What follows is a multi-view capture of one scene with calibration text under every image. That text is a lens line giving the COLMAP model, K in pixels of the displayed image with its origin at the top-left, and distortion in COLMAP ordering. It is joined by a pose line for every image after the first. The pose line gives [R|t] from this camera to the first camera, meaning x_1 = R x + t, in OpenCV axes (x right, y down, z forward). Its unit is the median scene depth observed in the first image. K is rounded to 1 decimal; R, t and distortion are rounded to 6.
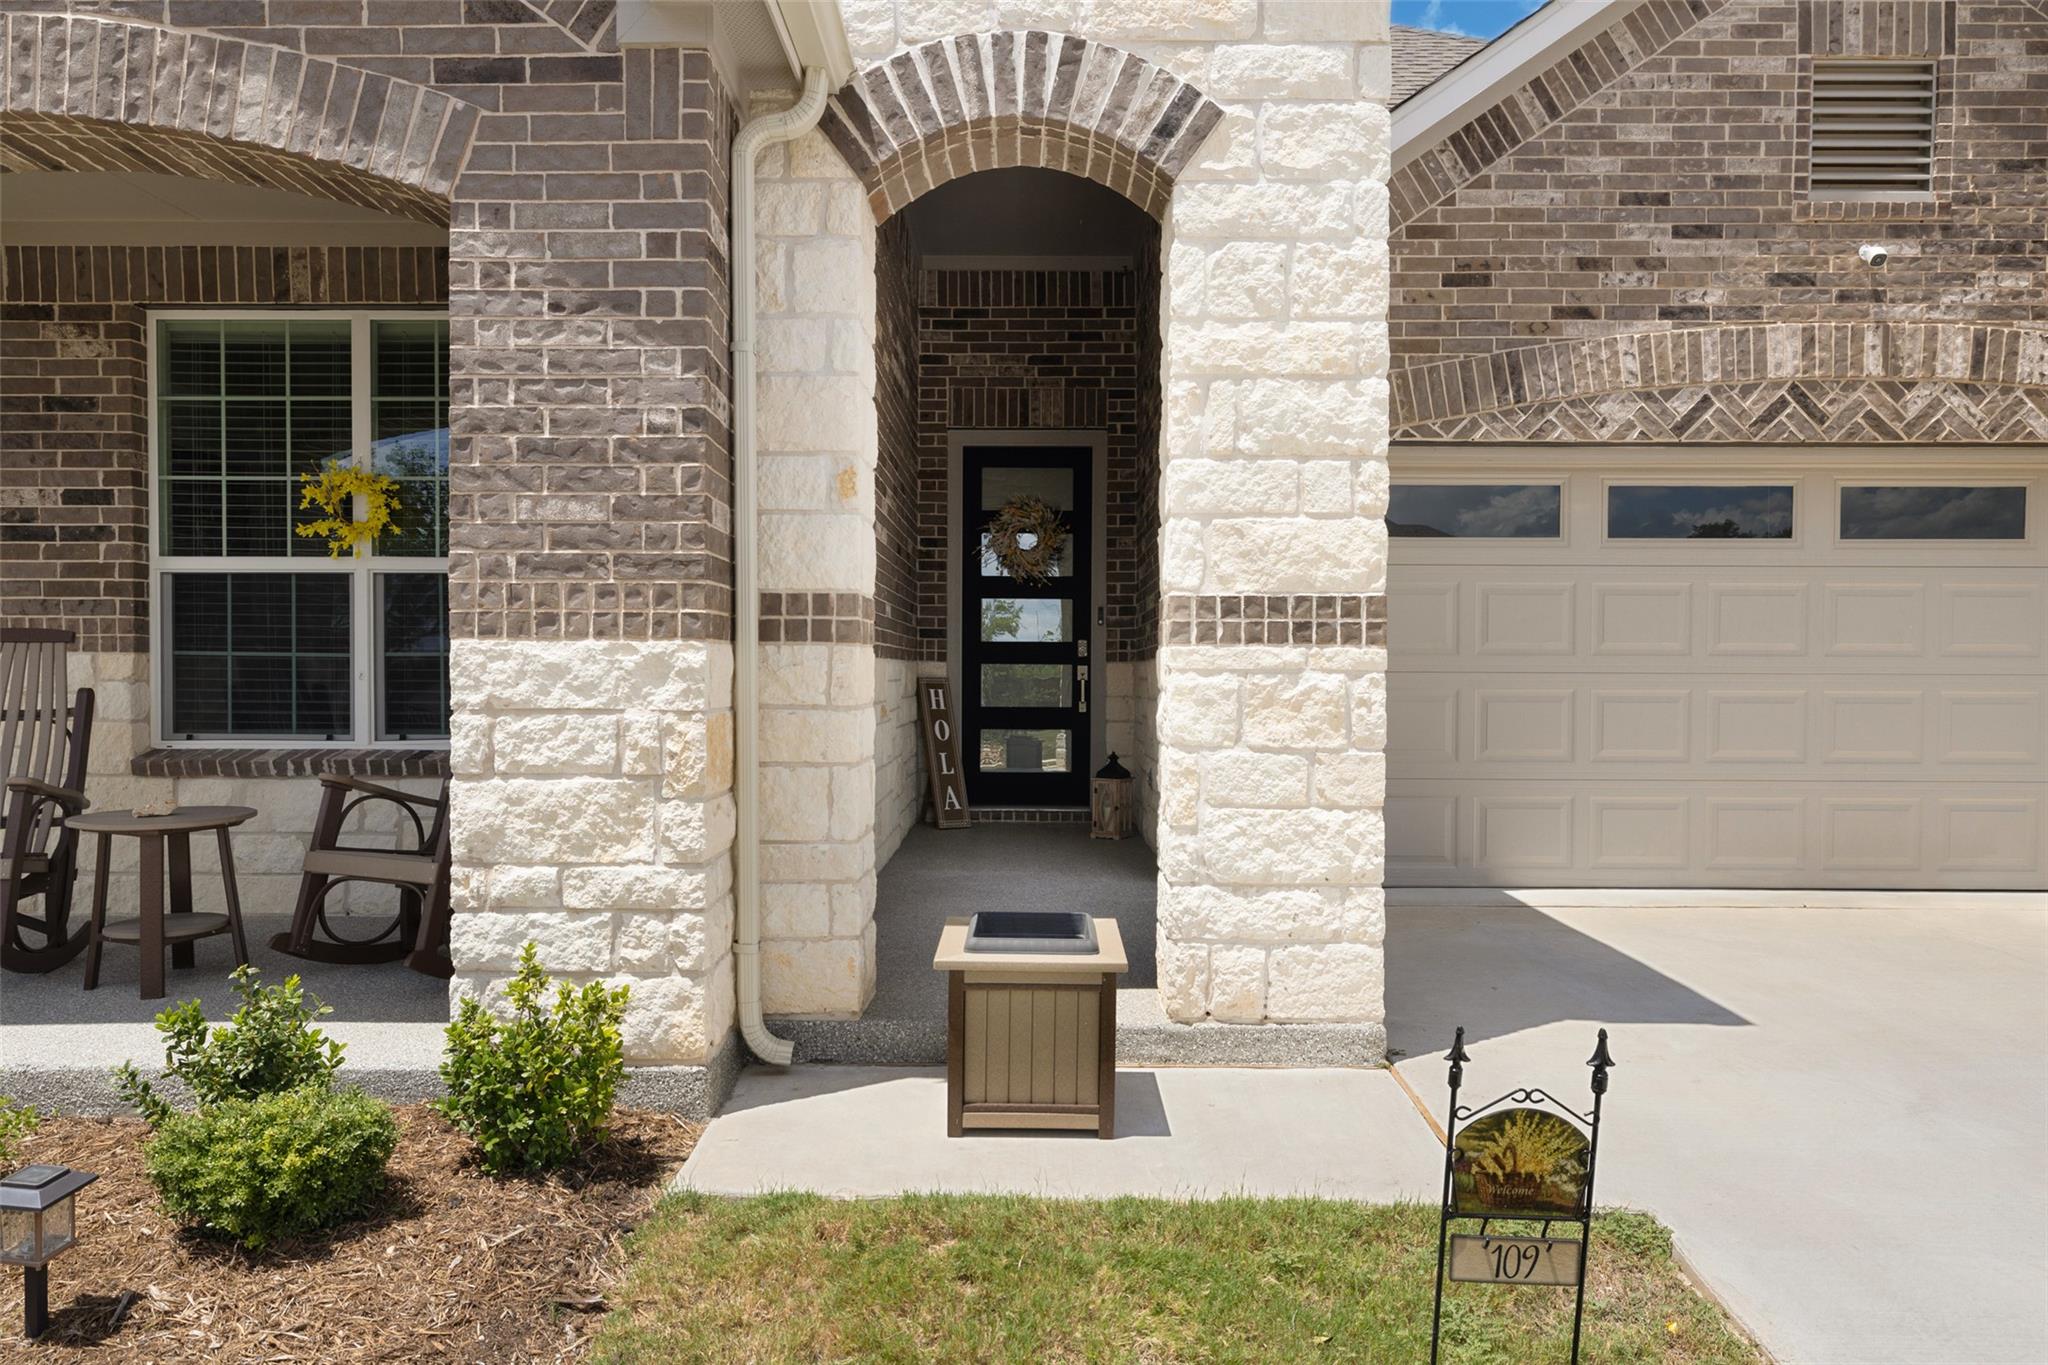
lens RADIAL K [[1339.4, 0, 1024.0], [0, 1339.4, 682.5], [0, 0, 1]] dist [-0.001094, -0.000114]
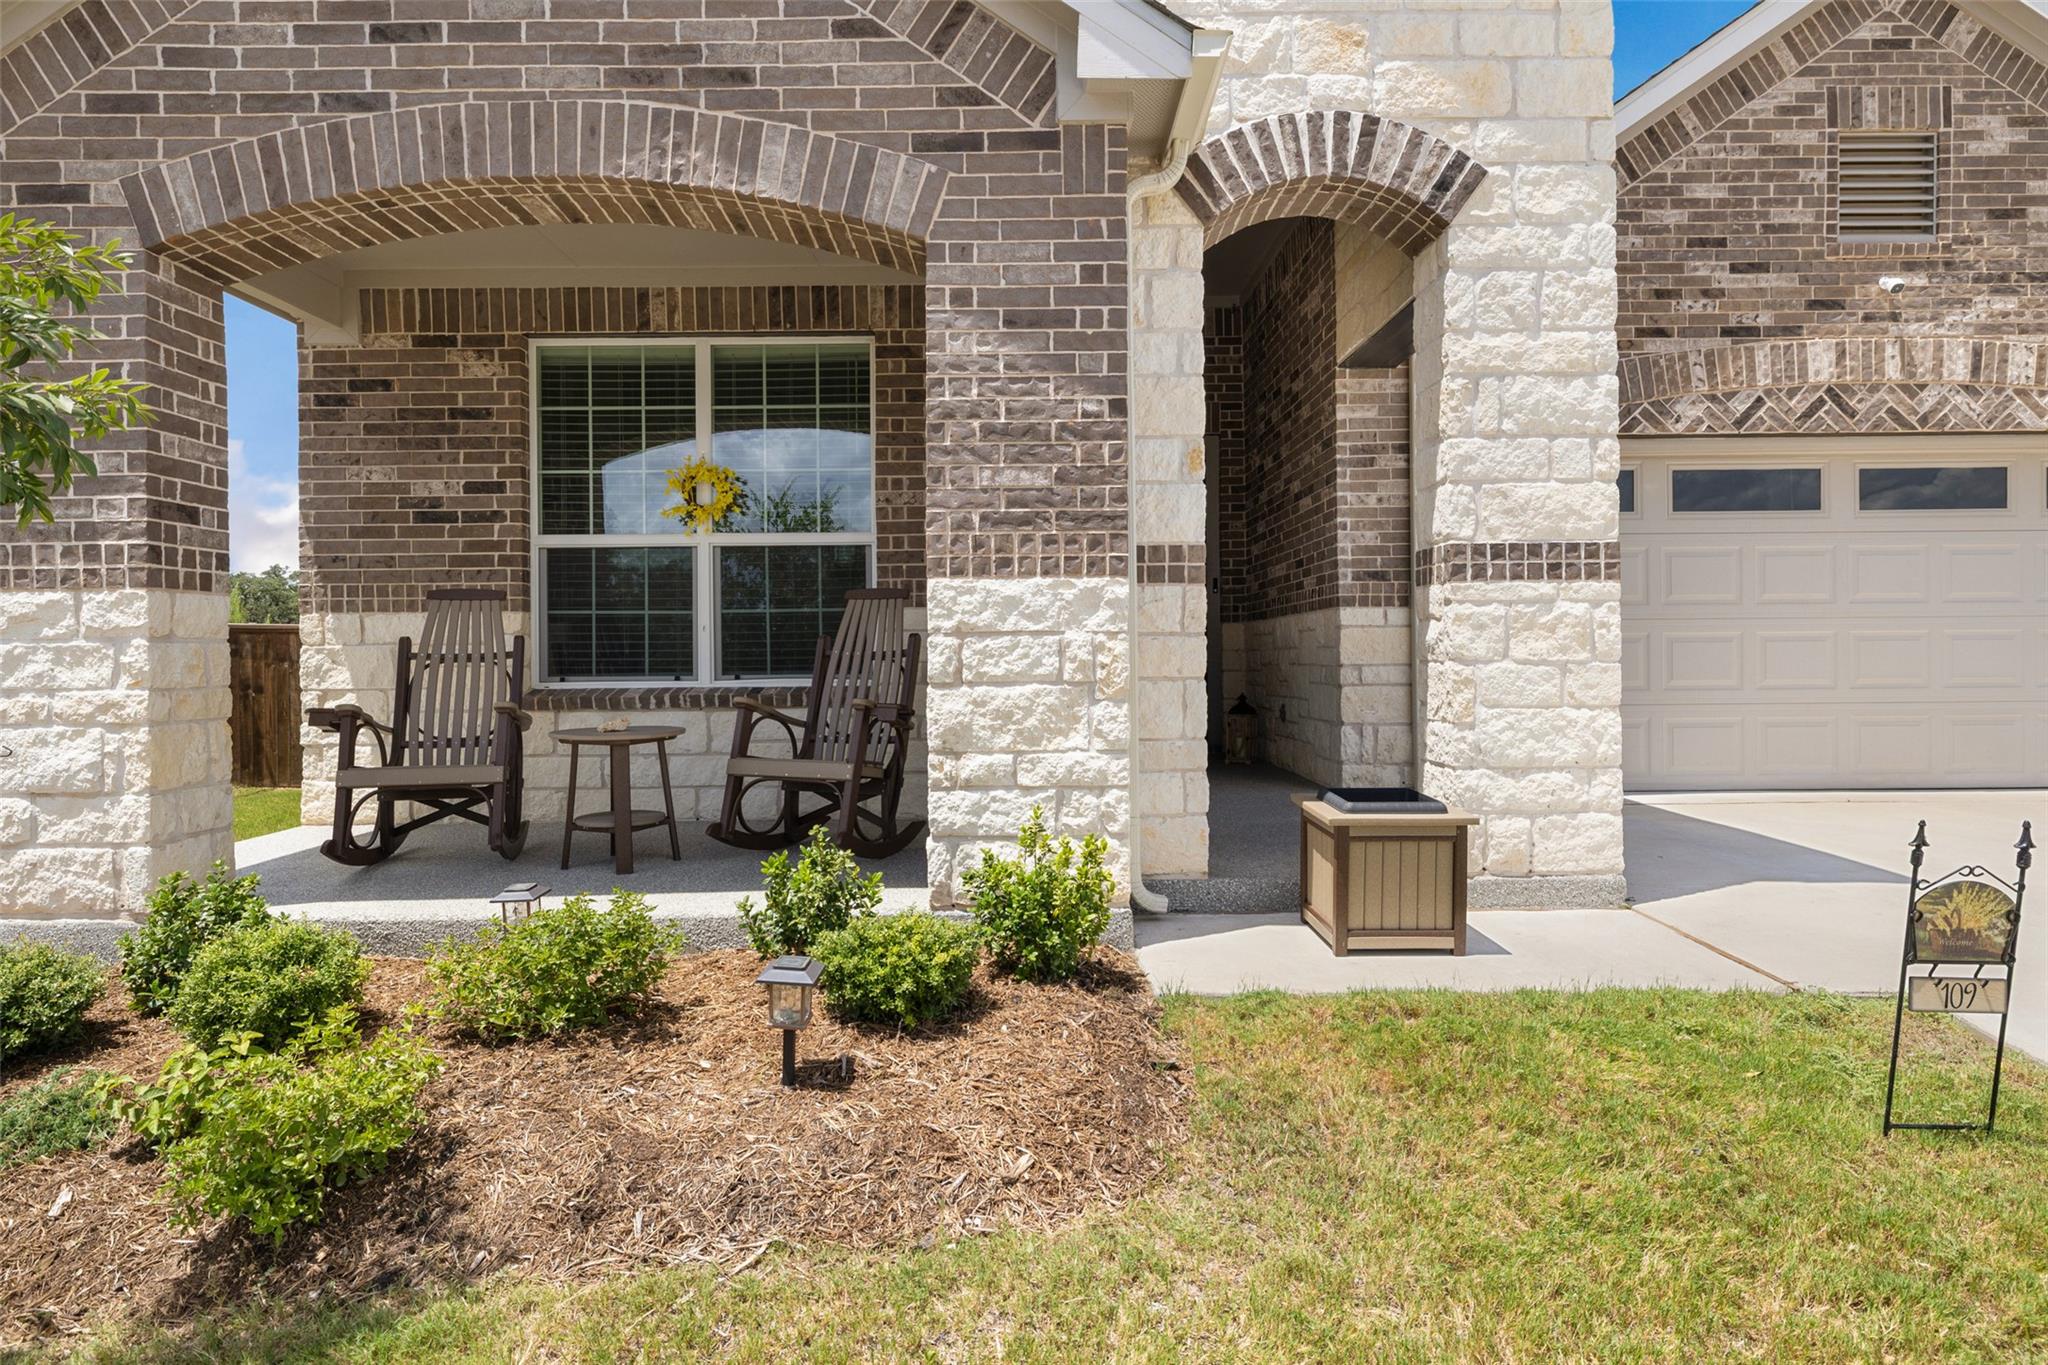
lens RADIAL K [[1123.9, 0, 1022.5], [0, 1123.9, 637.4], [0, 0, 1]] dist [-0.001289, 0.002541]
pose [[0.999881, -0.010870, 0.010927, -0.316807], [0.011104, 0.999704, -0.021625, 0.044147], [-0.010689, 0.021744, 0.999706, -0.075264]]
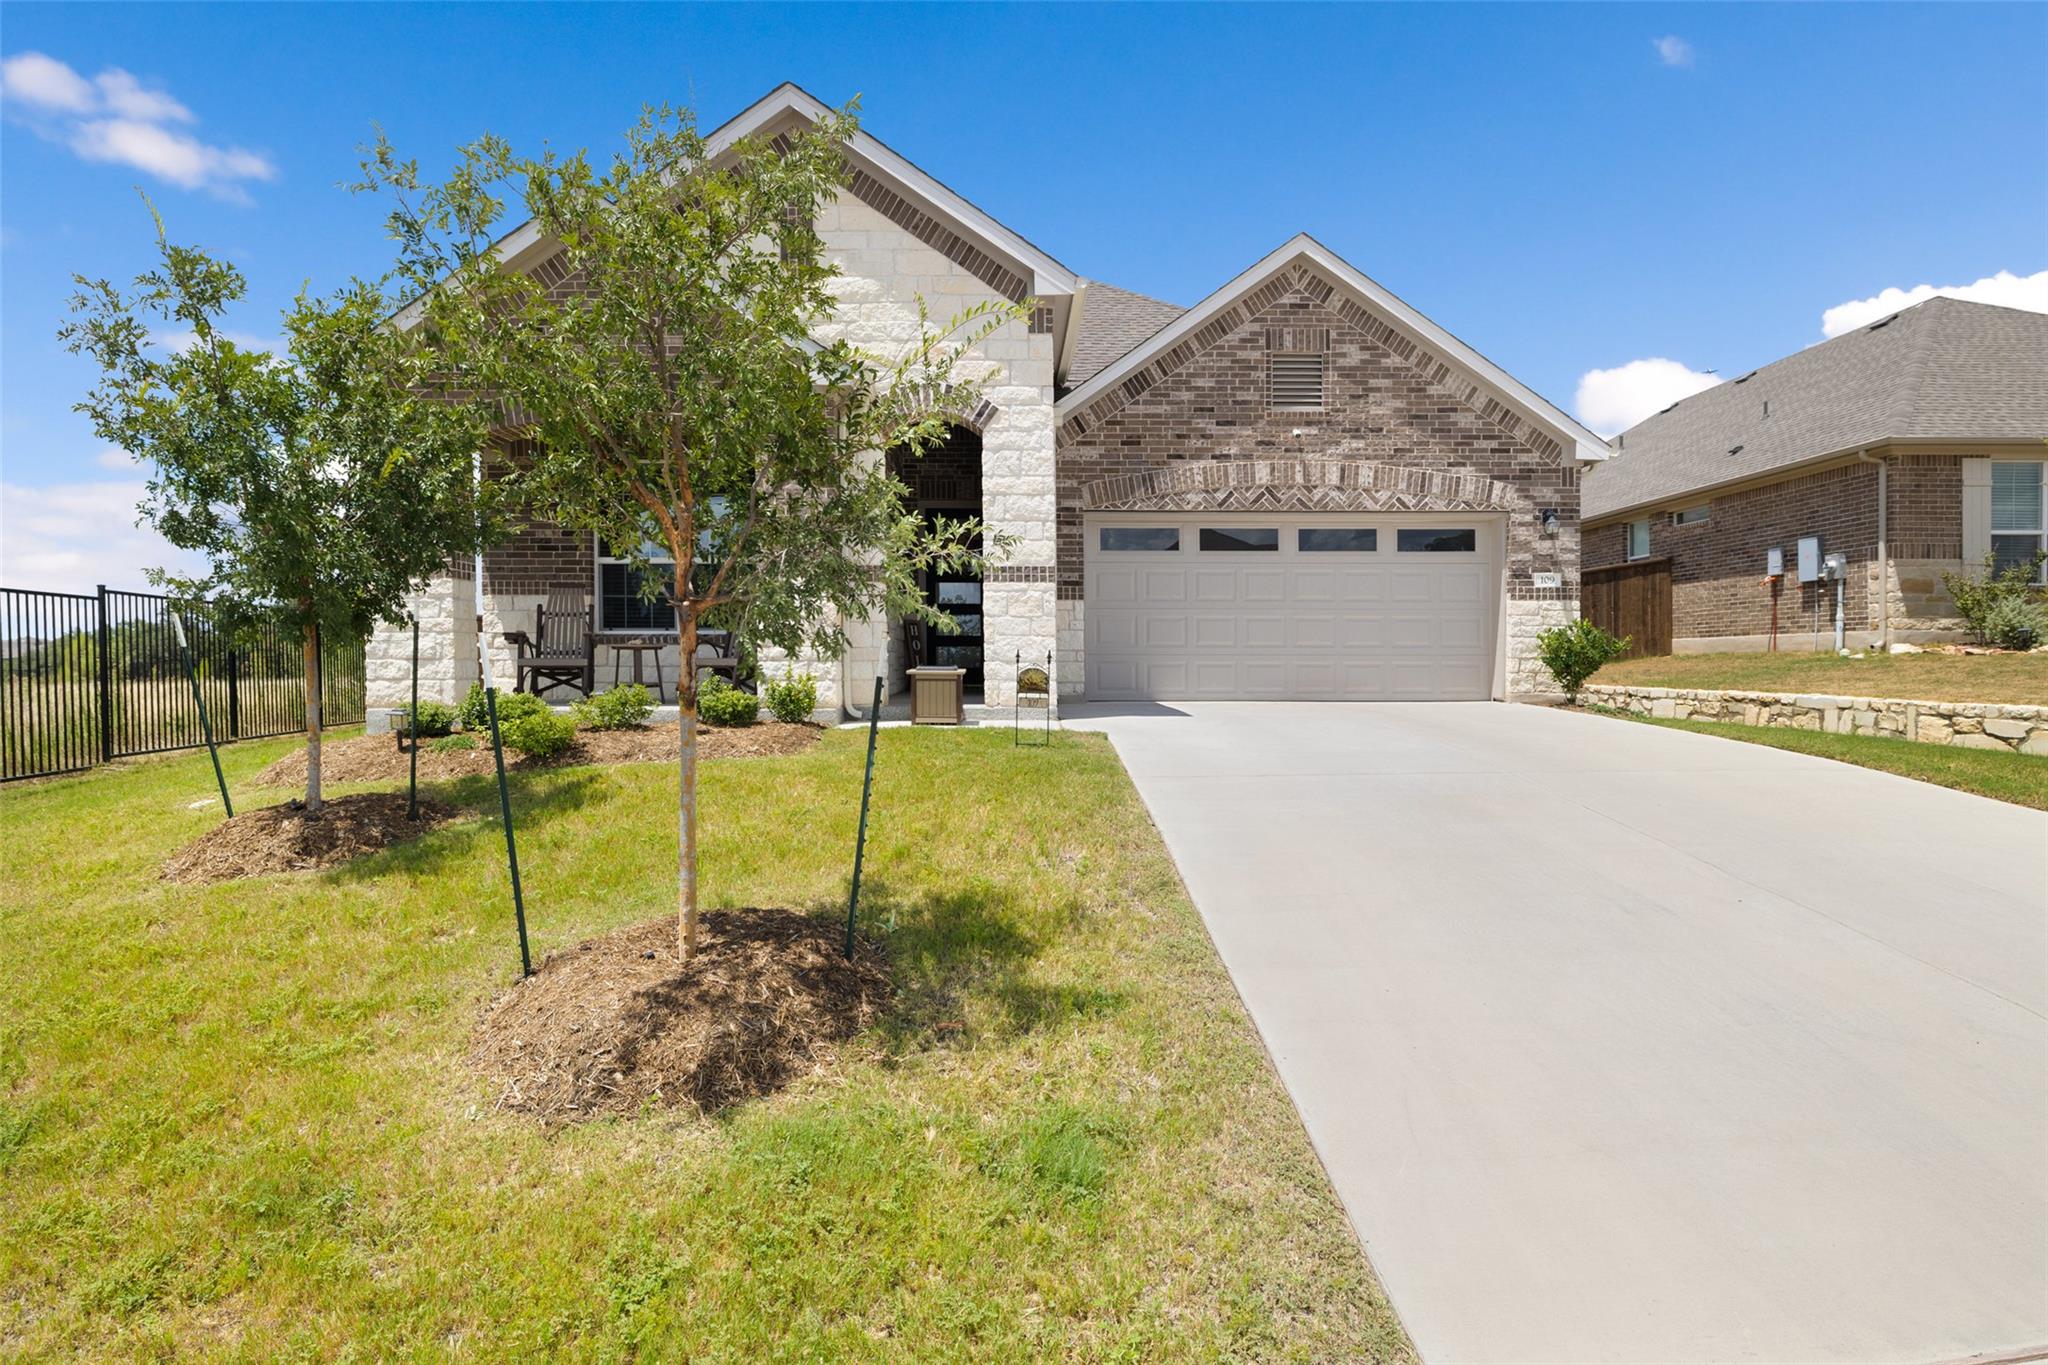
lens RADIAL K [[982.4, 0, 956.4], [0, 982.4, 686.5], [0, 0, 1]] dist [-0.003999, -0.000139]
pose [[0.999709, 0.004272, -0.023734, 0.100638], [-0.003867, 0.999847, 0.017066, 0.172383], [0.023804, -0.016970, 0.999573, -1.247264]]
